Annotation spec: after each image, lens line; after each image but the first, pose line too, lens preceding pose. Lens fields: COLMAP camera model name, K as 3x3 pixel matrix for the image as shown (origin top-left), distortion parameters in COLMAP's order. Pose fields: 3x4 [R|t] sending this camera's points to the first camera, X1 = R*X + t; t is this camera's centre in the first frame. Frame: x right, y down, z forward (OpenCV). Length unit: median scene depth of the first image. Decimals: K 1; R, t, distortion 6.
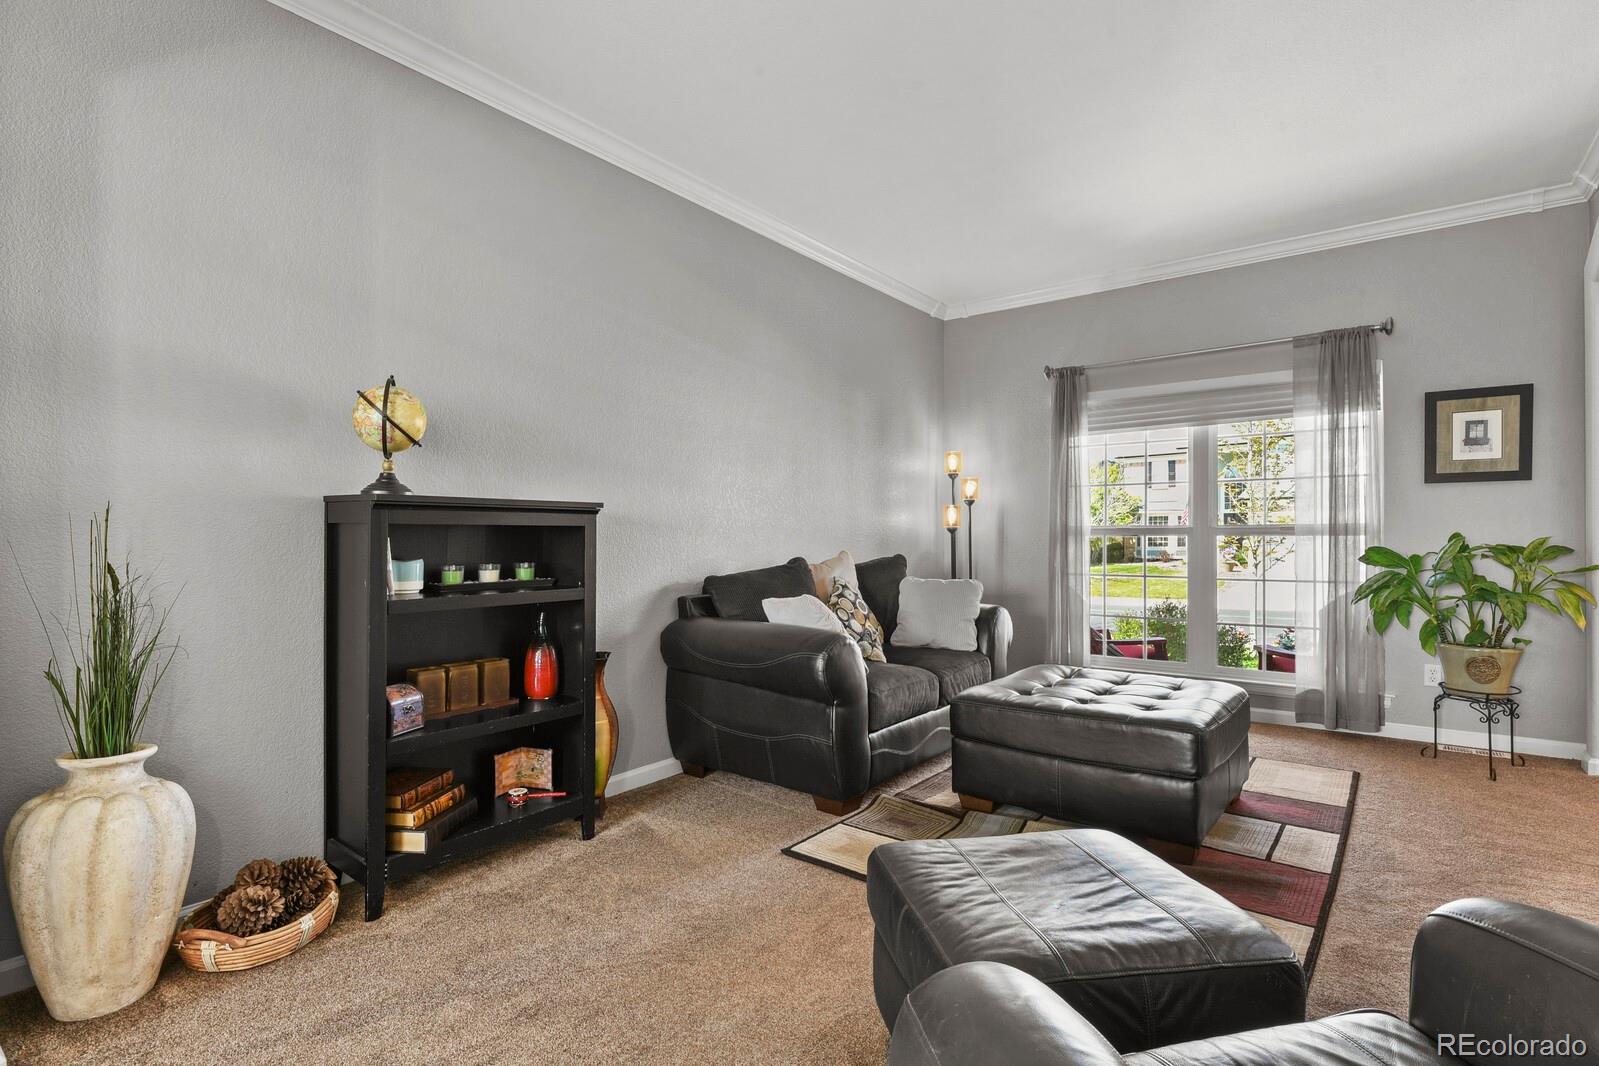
lens RADIAL K [[772.6, 0, 811.9], [0, 772.6, 529.2], [0, 0, 1]] dist [-0.000987, -0.004613]
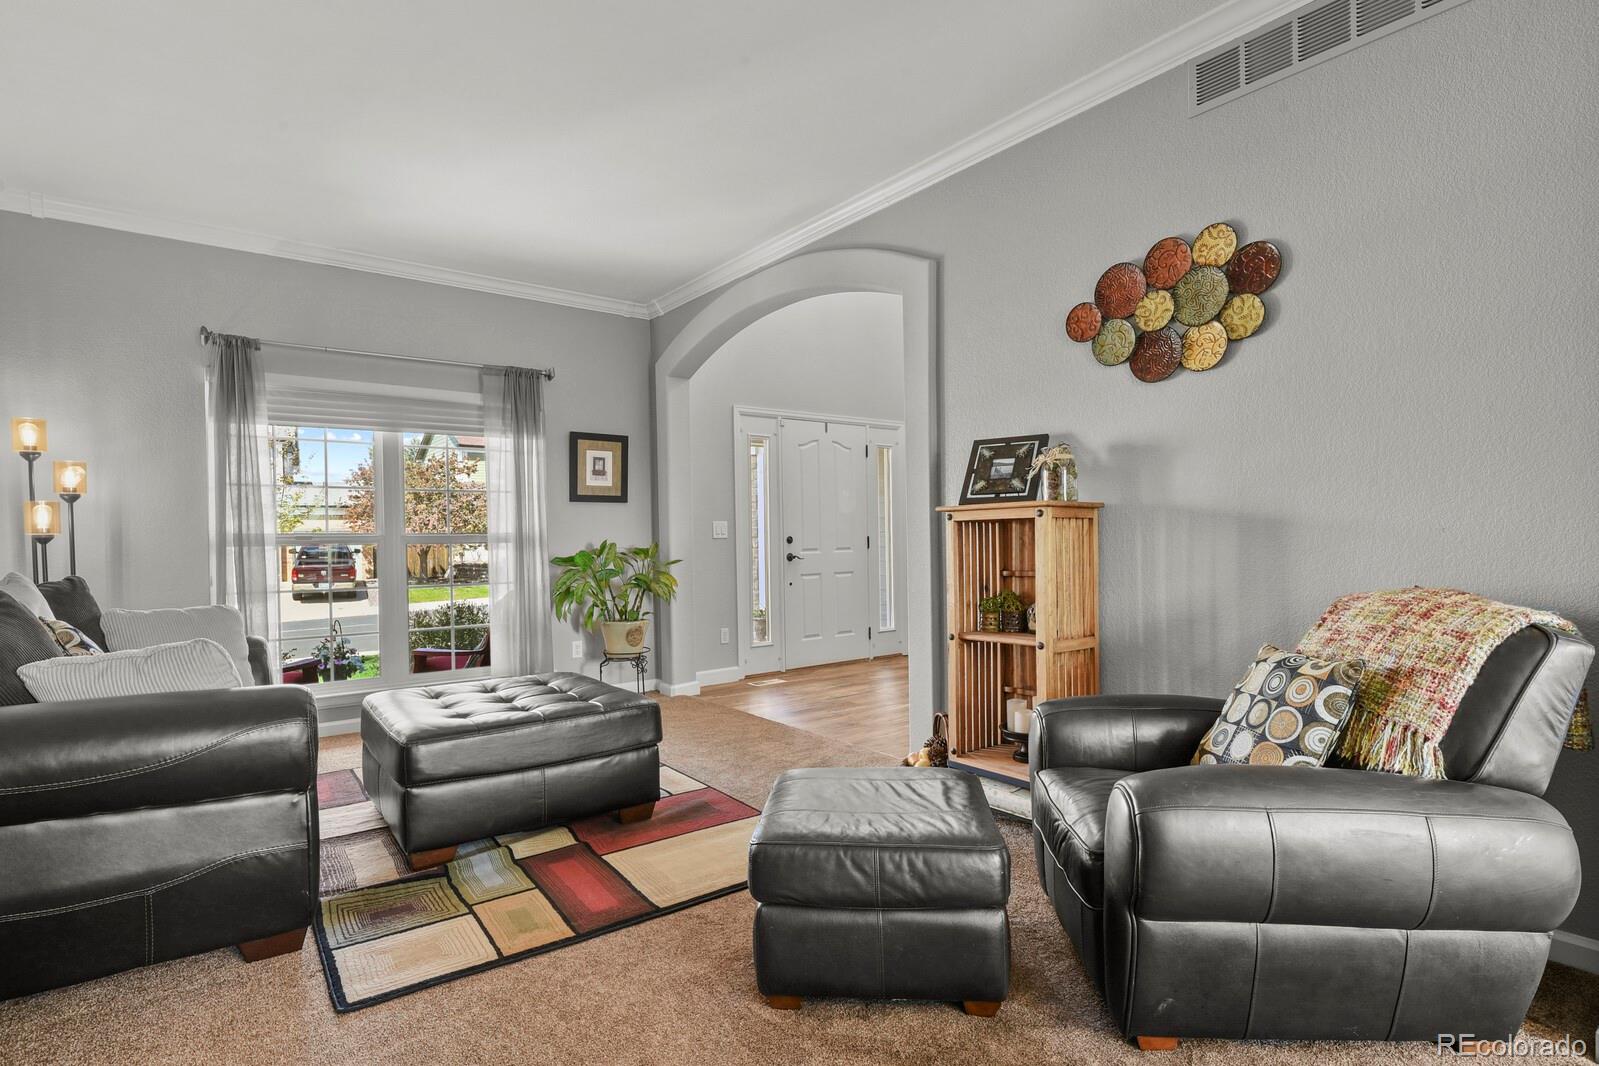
lens RADIAL K [[772.6, 0, 802.5], [0, 772.6, 546.1], [0, 0, 1]] dist [-0.000987, -0.004613]
pose [[0.287709, -0.009778, 0.957668, -0.346061], [0.003084, 0.999952, 0.009284, 0.004484], [-0.957713, 0.000283, 0.287726, 0.261951]]
